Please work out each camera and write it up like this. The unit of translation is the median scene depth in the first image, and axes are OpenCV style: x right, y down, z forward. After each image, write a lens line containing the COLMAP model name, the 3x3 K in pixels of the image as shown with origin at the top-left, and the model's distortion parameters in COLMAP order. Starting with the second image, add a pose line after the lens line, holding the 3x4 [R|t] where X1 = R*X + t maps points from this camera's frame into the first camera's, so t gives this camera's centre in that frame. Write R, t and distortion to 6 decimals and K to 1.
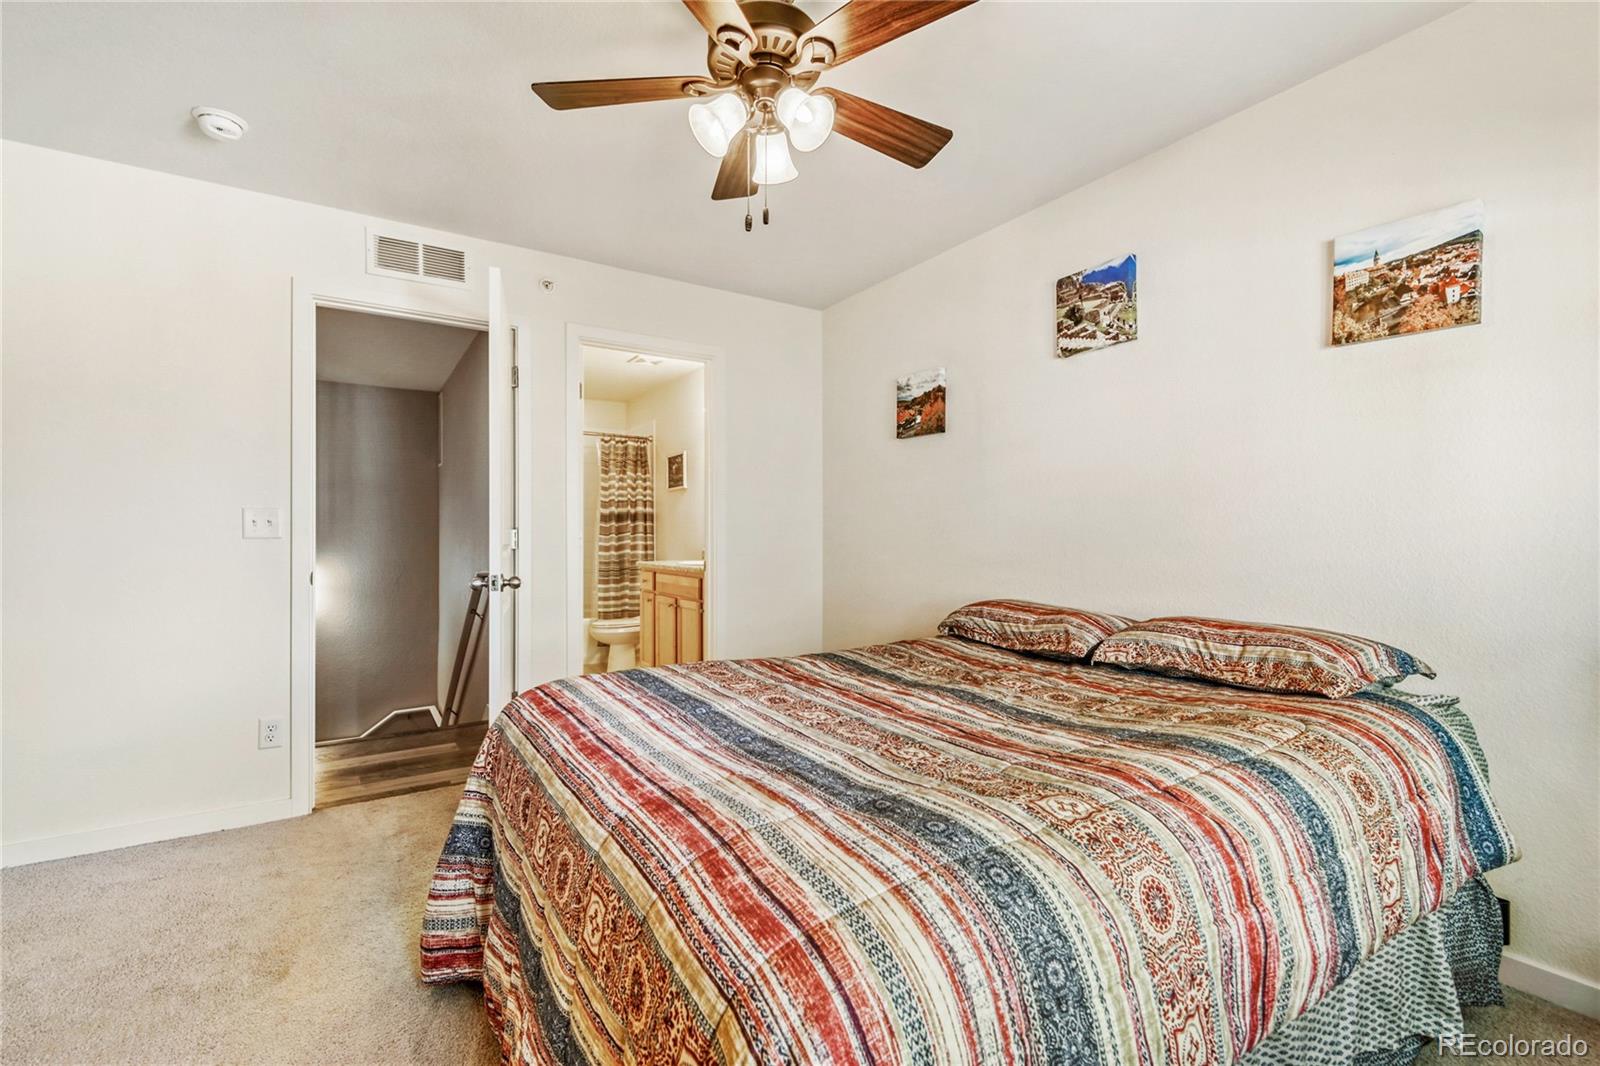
lens RADIAL K [[703.7, 0, 794.5], [0, 703.7, 528.7], [0, 0, 1]] dist [0.021154, -0.011658]
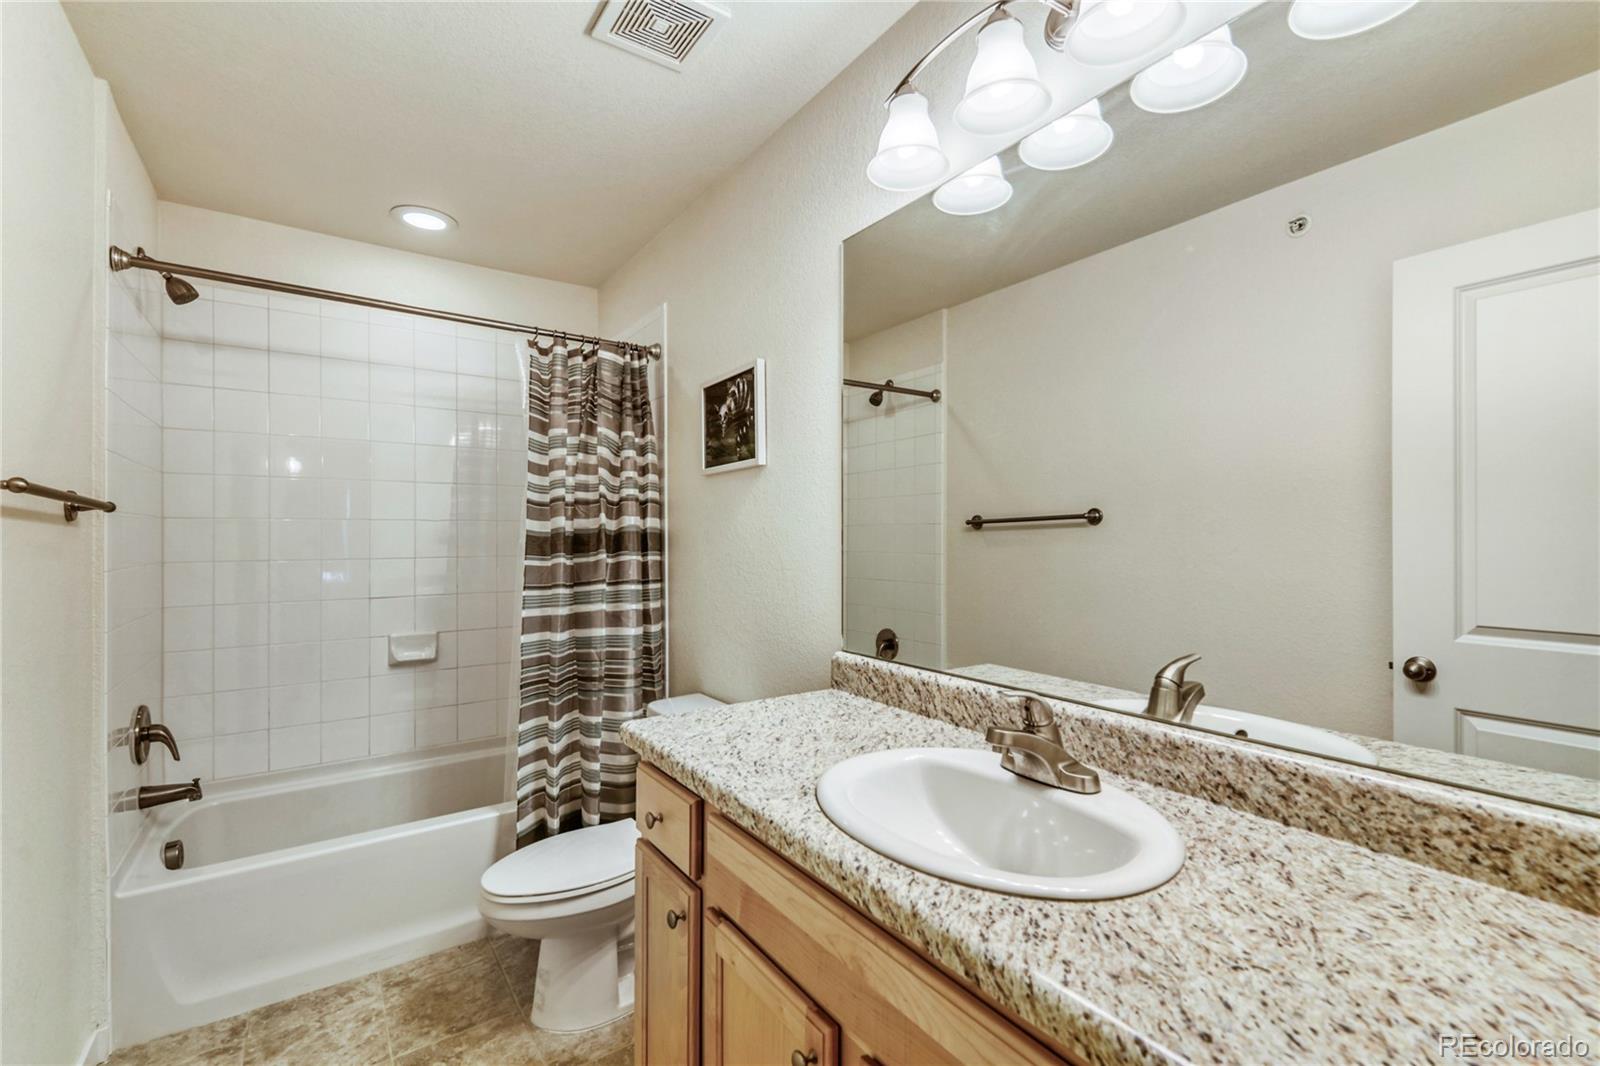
lens RADIAL K [[703.7, 0, 816.0], [0, 703.7, 528.7], [0, 0, 1]] dist [0.021154, -0.011658]
pose [[0.998798, -0.001902, 0.048979, -0.134802], [0.001855, 0.999998, 0.001017, -0.024014], [-0.048981, -0.000925, 0.998799, 0.599782]]
